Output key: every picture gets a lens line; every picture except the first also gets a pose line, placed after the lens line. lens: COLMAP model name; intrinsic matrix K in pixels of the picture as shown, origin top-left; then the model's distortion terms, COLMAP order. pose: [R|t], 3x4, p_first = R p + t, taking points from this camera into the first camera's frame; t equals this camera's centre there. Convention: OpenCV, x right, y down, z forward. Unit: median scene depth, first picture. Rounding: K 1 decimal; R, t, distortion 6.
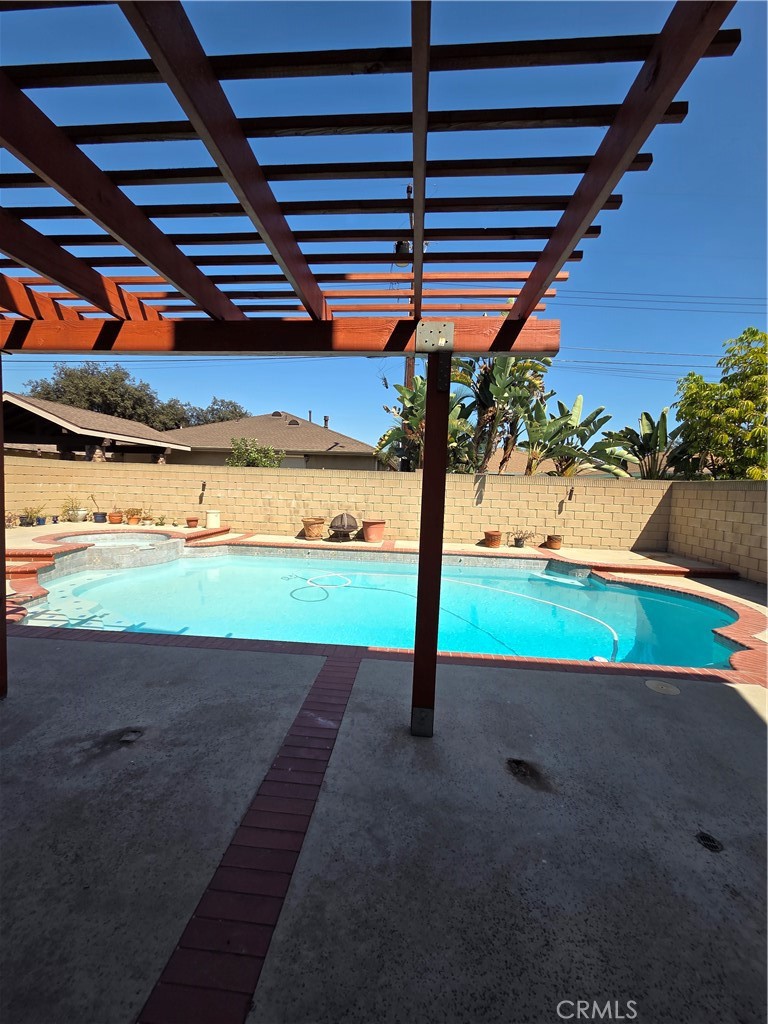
lens RADIAL K [[418.6, 0, 380.7], [0, 418.6, 511.7], [0, 0, 1]] dist [0.002327, -0.000497]
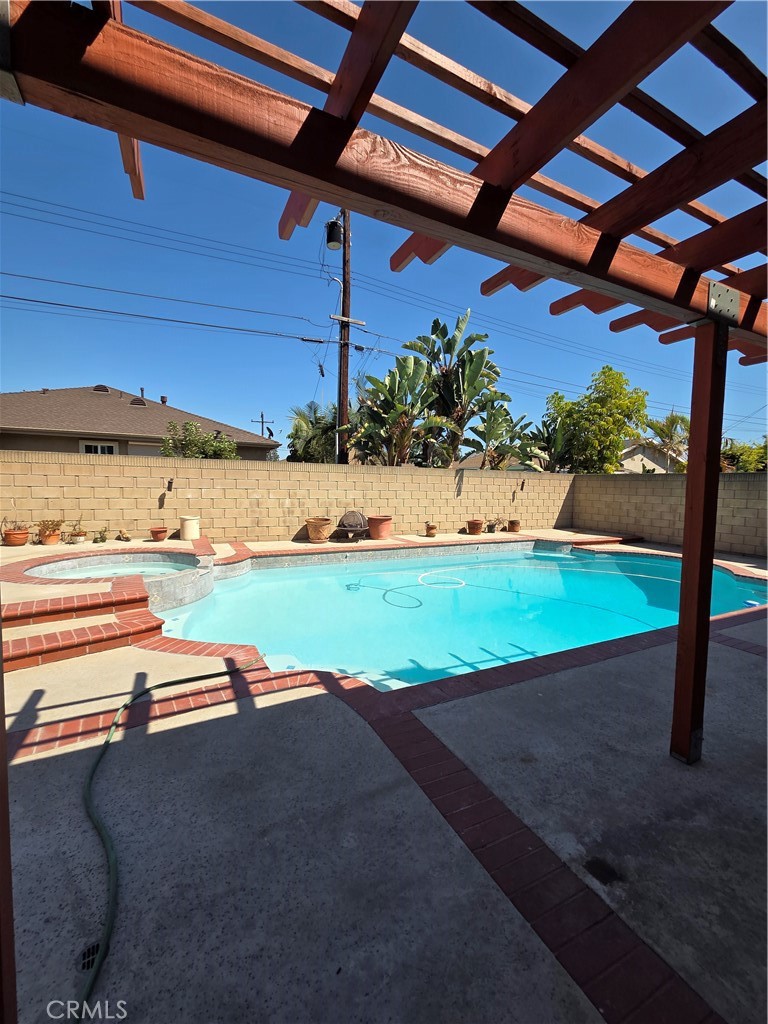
lens RADIAL K [[418.6, 0, 380.7], [0, 418.6, 511.7], [0, 0, 1]] dist [0.002327, -0.000497]
pose [[0.857328, -0.052350, 0.512102, -0.576871], [0.042220, 0.998615, 0.031402, -0.023899], [-0.513036, -0.005300, 0.858351, 0.192538]]
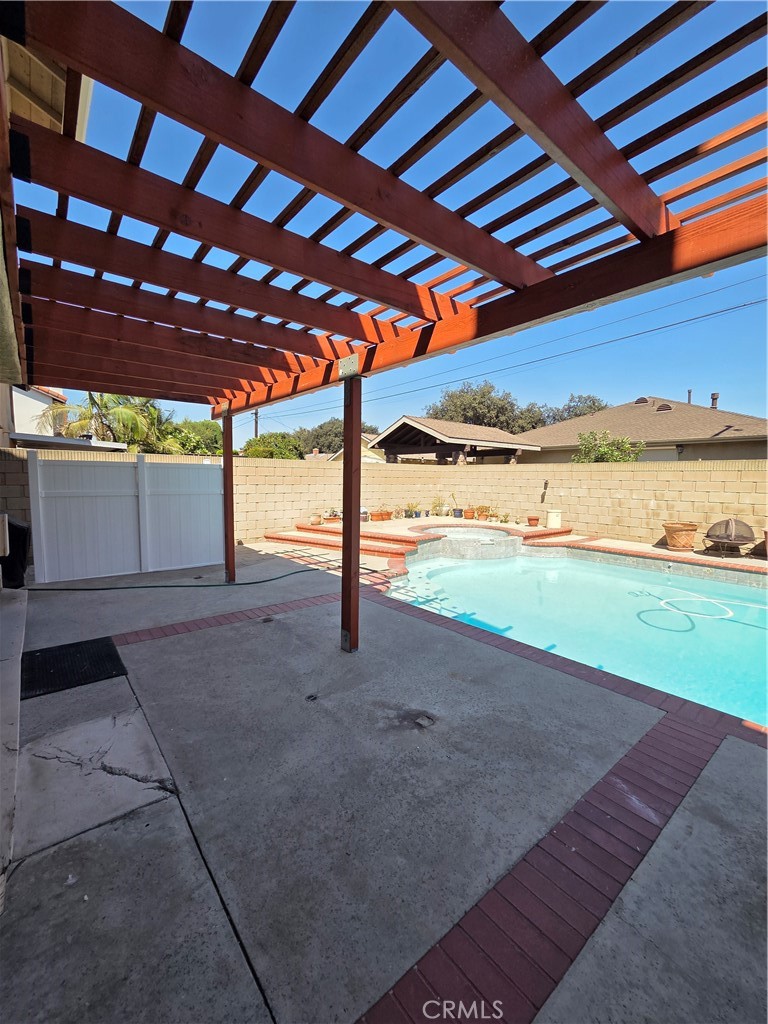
lens RADIAL K [[418.6, 0, 380.7], [0, 418.6, 511.7], [0, 0, 1]] dist [0.002327, -0.000497]
pose [[0.694231, 0.031756, -0.719051, 0.016443], [-0.032009, 0.999400, 0.013233, 0.001619], [0.719040, 0.013829, 0.694831, 0.053317]]
